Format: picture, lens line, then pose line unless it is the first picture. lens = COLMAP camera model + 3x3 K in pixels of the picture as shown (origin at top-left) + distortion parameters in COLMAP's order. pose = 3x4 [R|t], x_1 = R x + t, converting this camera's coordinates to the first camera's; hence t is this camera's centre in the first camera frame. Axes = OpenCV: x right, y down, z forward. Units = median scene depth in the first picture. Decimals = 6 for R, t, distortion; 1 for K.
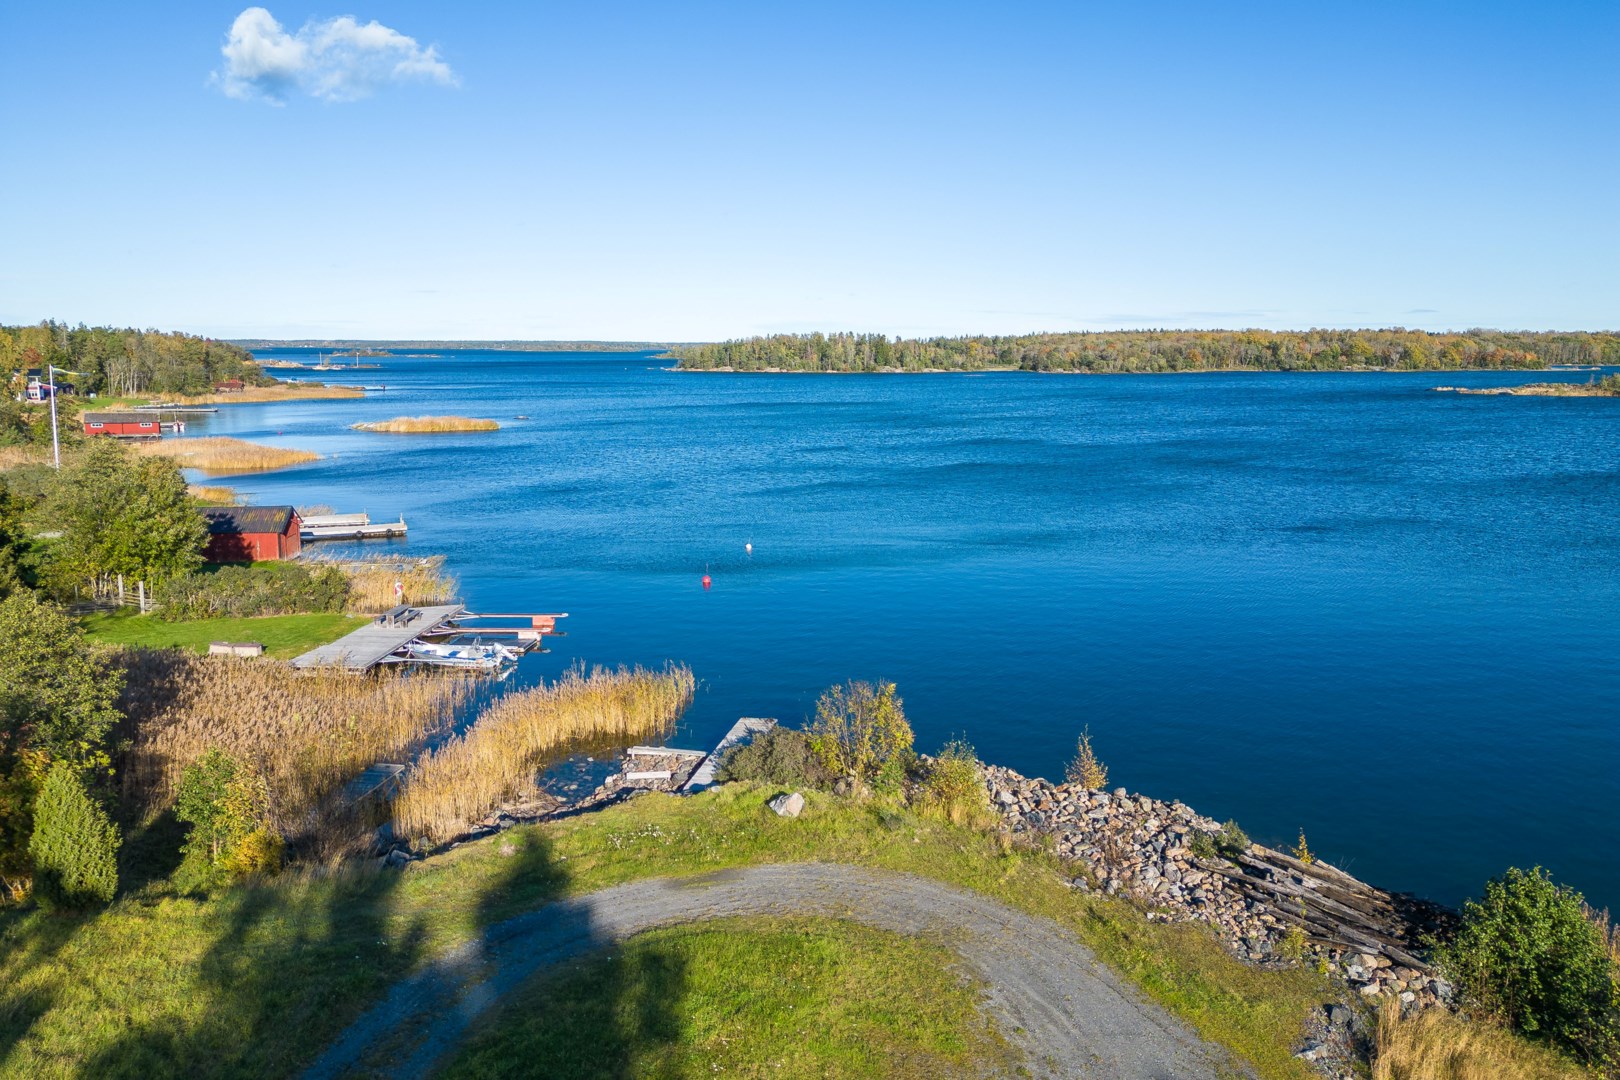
lens RADIAL K [[1160.3, 0, 799.1], [0, 1160.3, 531.3], [0, 0, 1]] dist [0.075283, -0.069251]
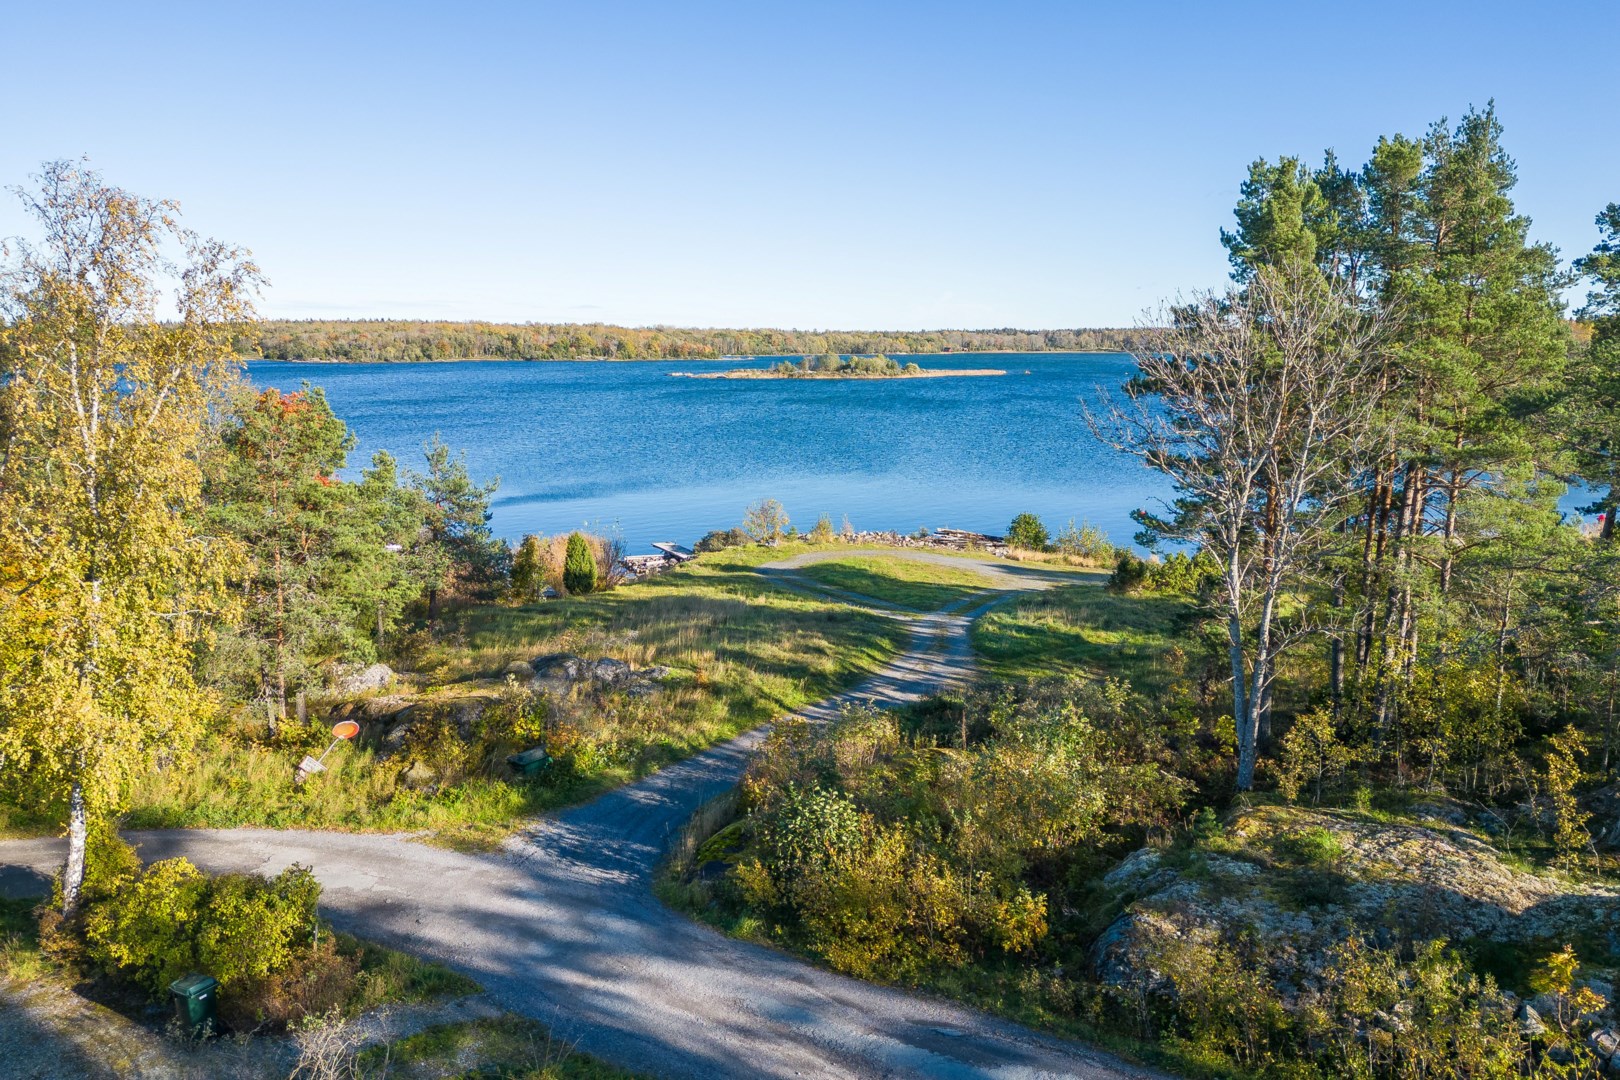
lens RADIAL K [[1160.3, 0, 838.0], [0, 1160.3, 529.9], [0, 0, 1]] dist [0.075283, -0.069251]
pose [[0.776157, -0.098959, 0.622725, -0.059905], [0.094654, 0.994702, 0.040095, 0.005877], [-0.623394, 0.027823, 0.781412, -0.038500]]
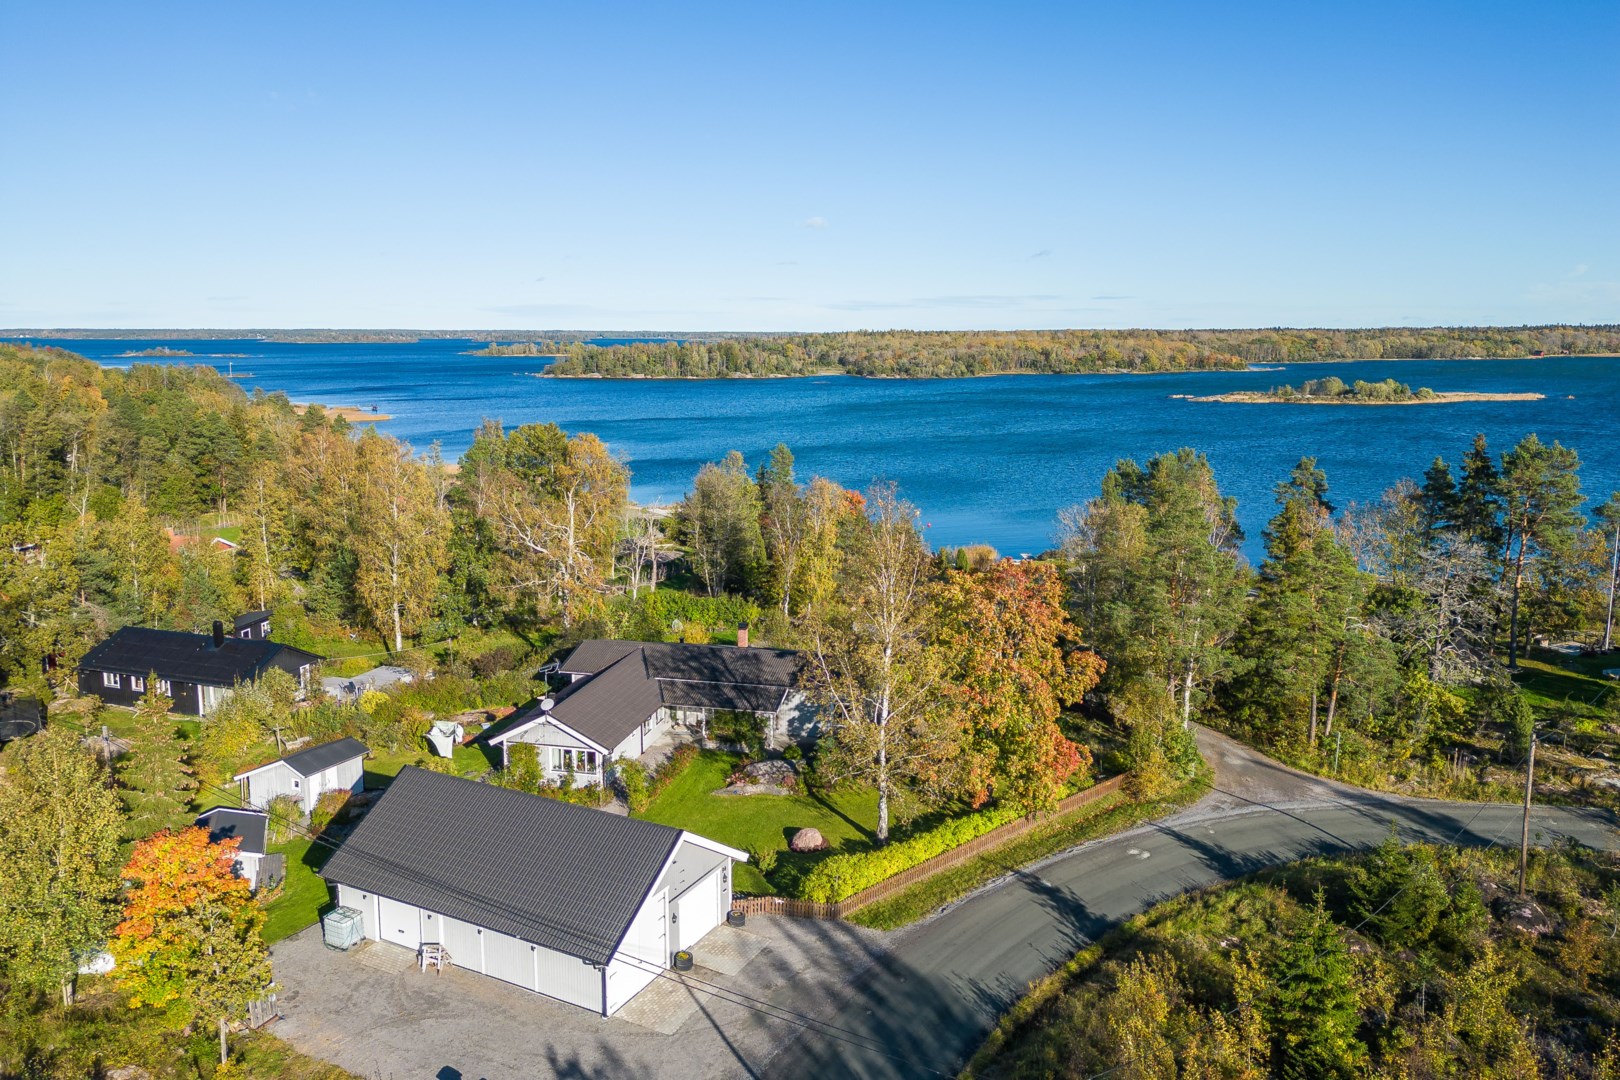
lens RADIAL K [[1160.3, 0, 810.8], [0, 1160.3, 531.3], [0, 0, 1]] dist [0.075283, -0.069251]
pose [[0.979488, -0.036063, 0.198251, -0.085611], [0.033678, 0.999314, 0.015386, 0.001023], [-0.198670, -0.008394, 0.980030, -0.146798]]
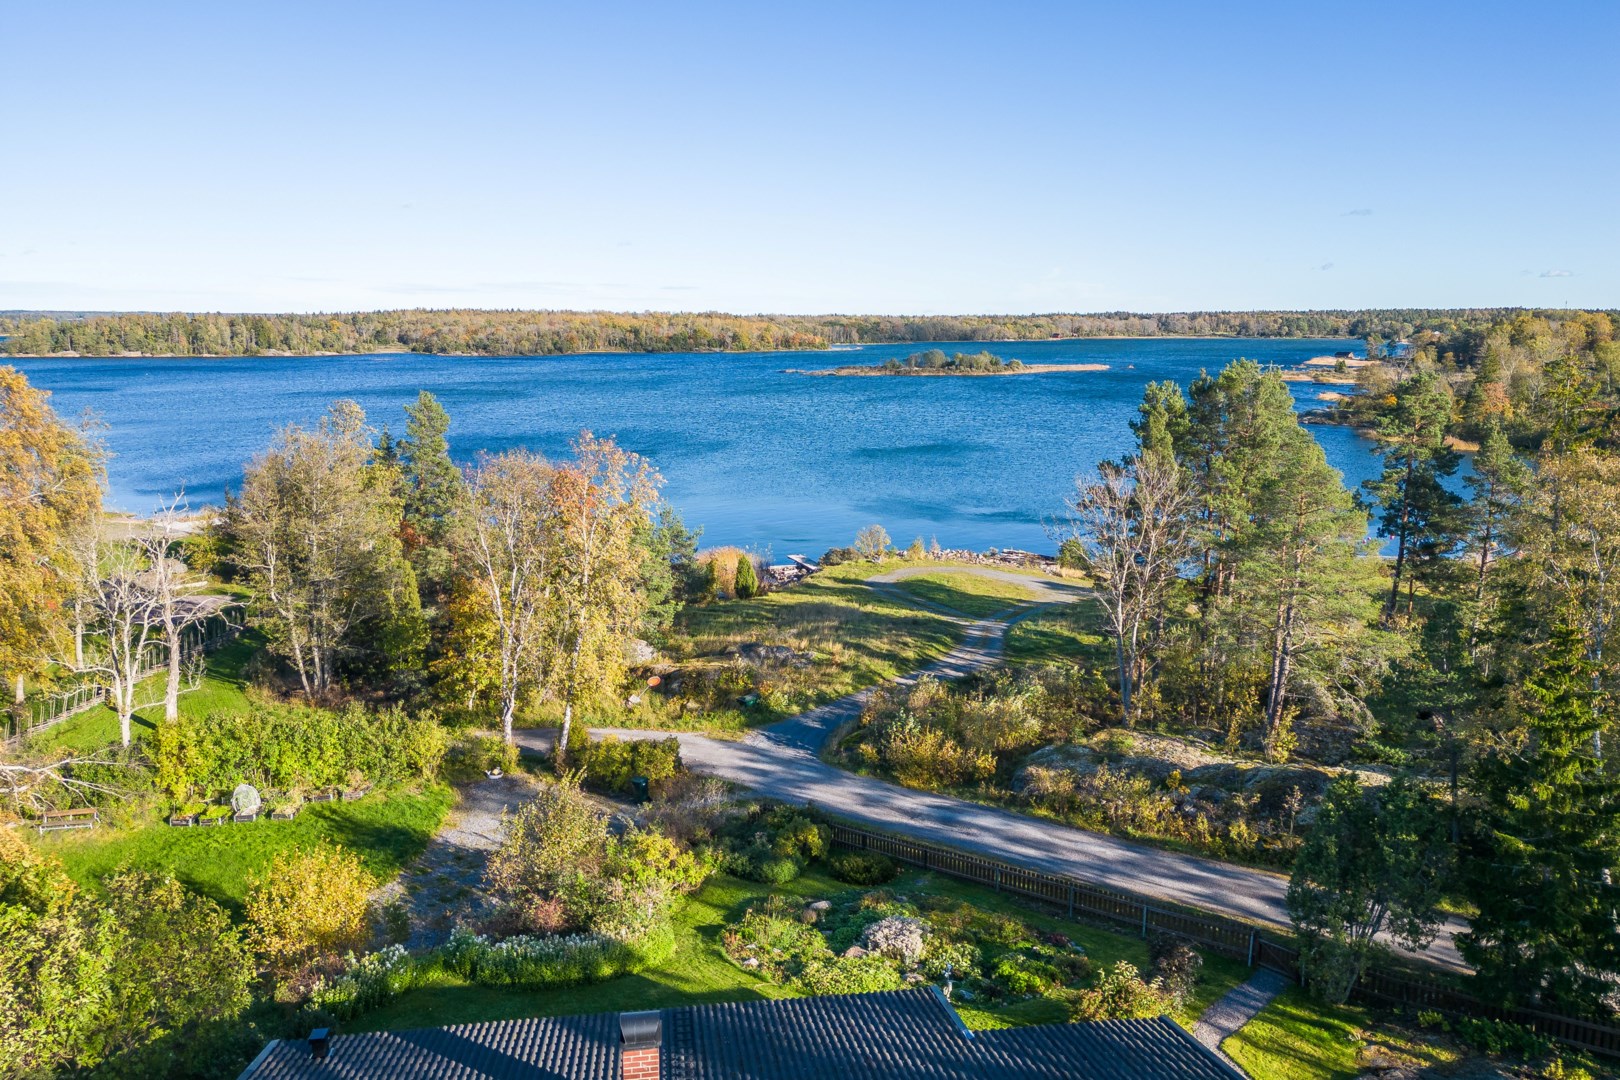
lens RADIAL K [[1160.3, 0, 830.6], [0, 1160.3, 536.3], [0, 0, 1]] dist [0.075283, -0.069251]
pose [[0.834209, -0.099359, 0.542423, -0.080076], [0.084400, 0.995050, 0.052468, 0.000035], [-0.544951, 0.002011, 0.838466, -0.067601]]
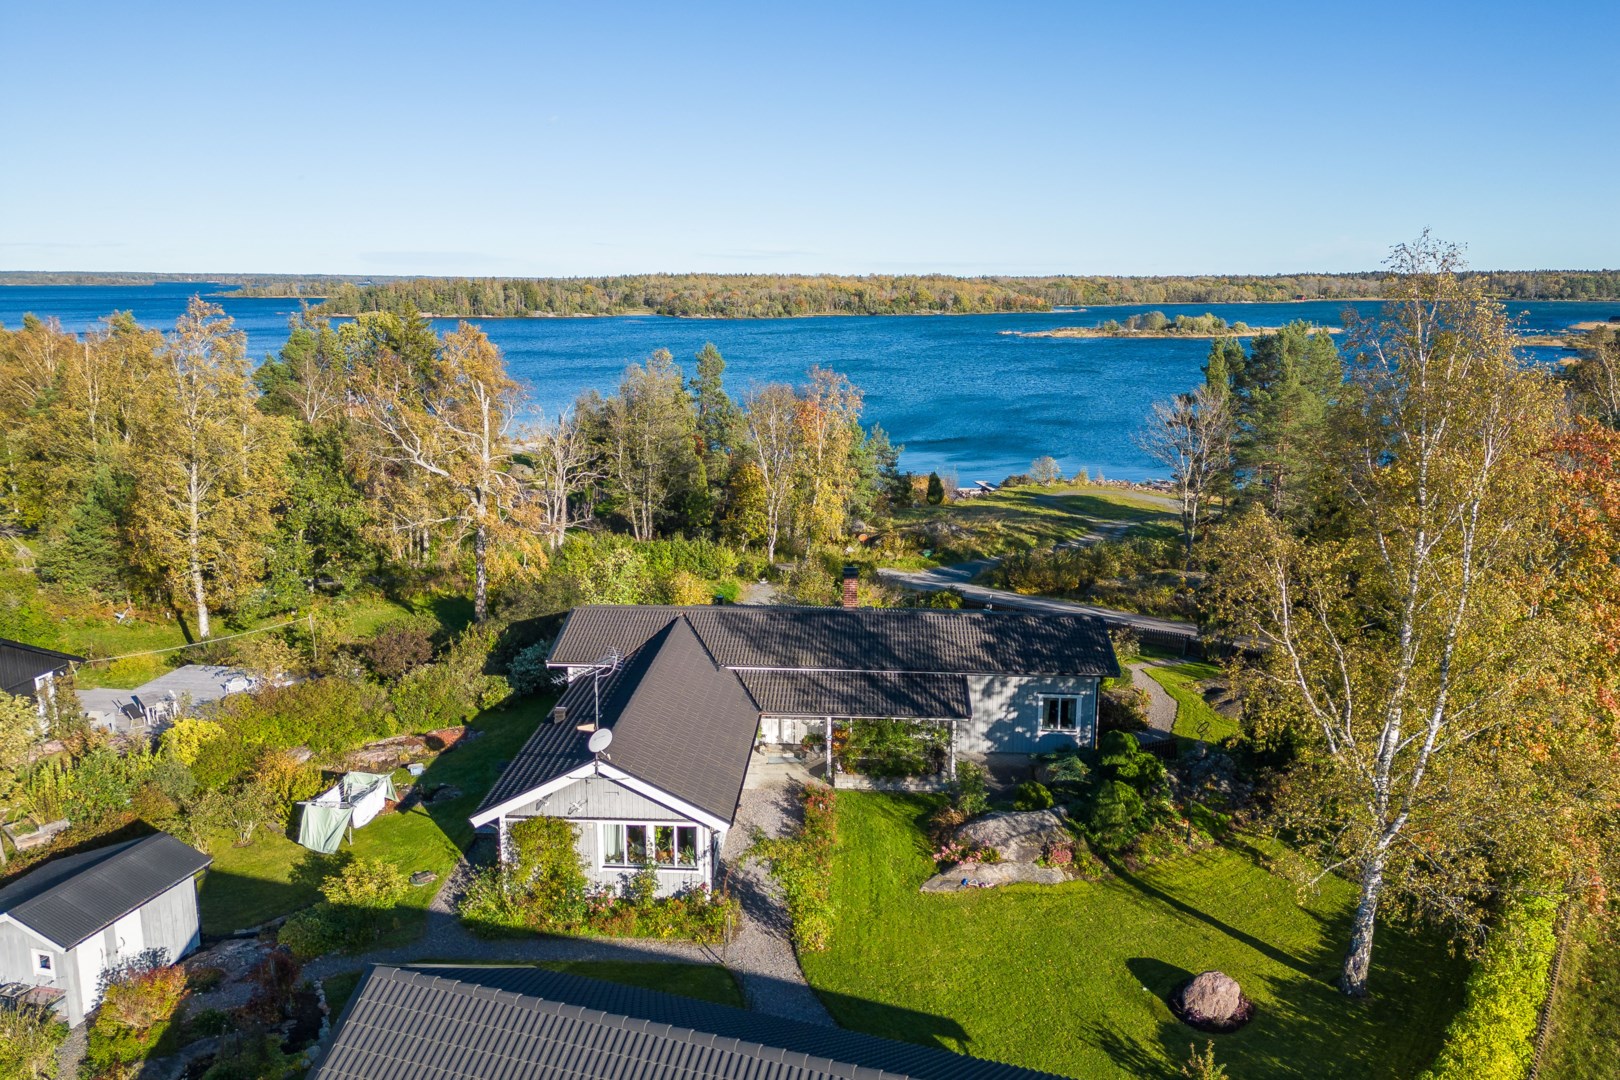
lens RADIAL K [[1160.3, 0, 817.9], [0, 1160.3, 550.7], [0, 0, 1]] dist [0.075283, -0.069251]
pose [[0.926722, -0.083219, 0.366416, -0.095377], [0.057272, 0.995056, 0.081144, 0.004601], [-0.371357, -0.054213, 0.926906, -0.101426]]
